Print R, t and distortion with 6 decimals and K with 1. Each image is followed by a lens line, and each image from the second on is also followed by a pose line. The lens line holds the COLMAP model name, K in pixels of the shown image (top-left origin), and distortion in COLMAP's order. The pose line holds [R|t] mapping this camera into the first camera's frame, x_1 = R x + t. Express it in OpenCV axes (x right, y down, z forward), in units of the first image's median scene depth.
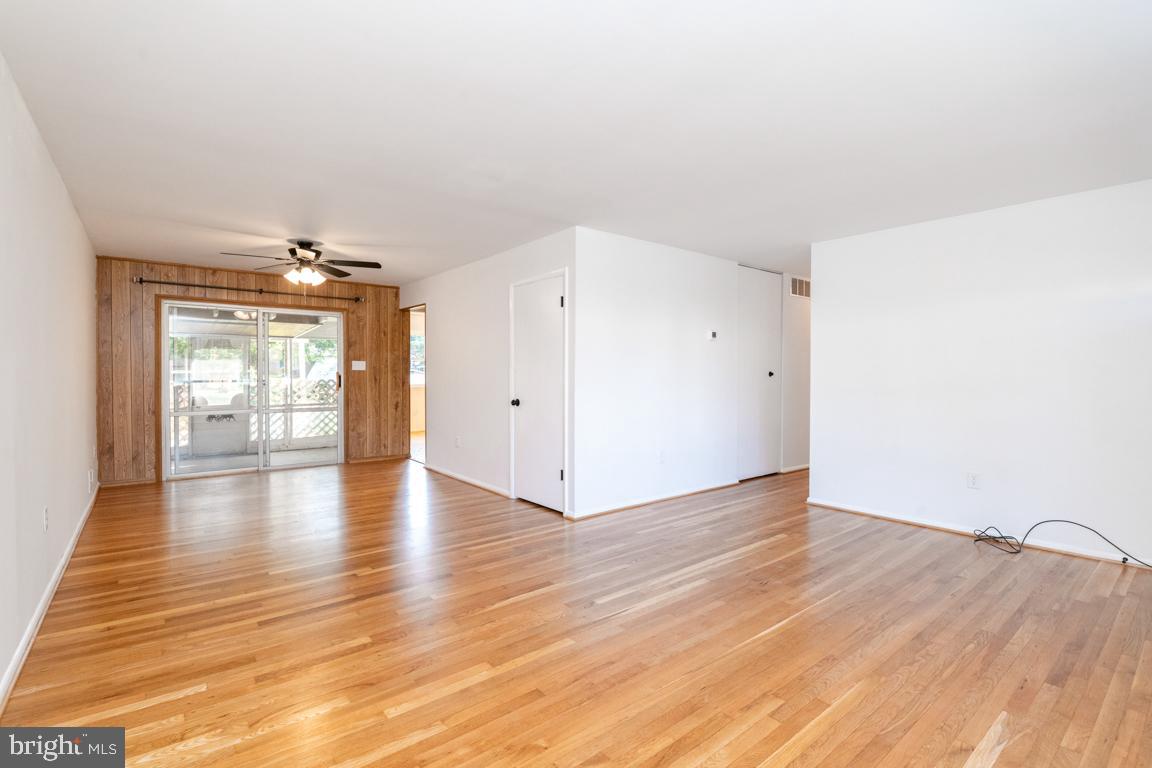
lens RADIAL K [[516.9, 0, 576.0], [0, 516.9, 384.0], [0, 0, 1]] dist [-0.002873, -0.000654]
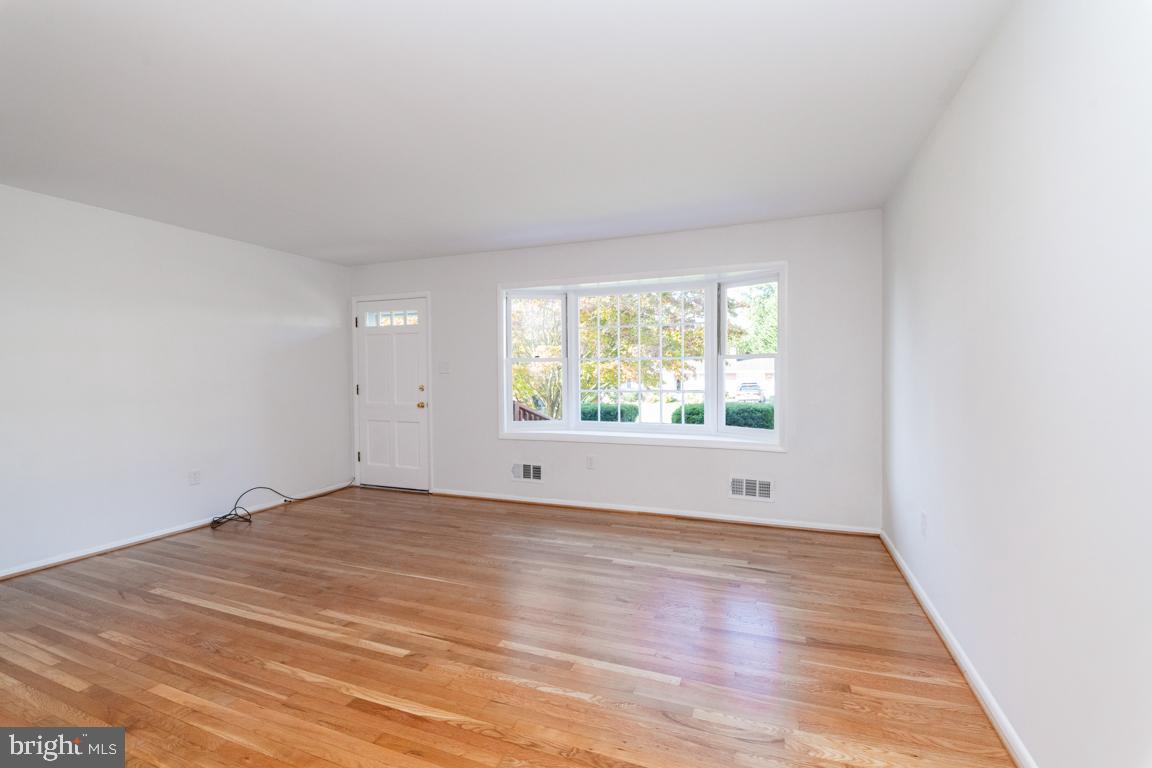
lens RADIAL K [[516.9, 0, 576.0], [0, 516.9, 384.0], [0, 0, 1]] dist [-0.002873, -0.000654]
pose [[-0.488526, -0.012796, 0.872455, -0.686599], [0.026106, 0.999230, 0.029273, -0.029593], [-0.872159, 0.037077, -0.487816, 0.958653]]
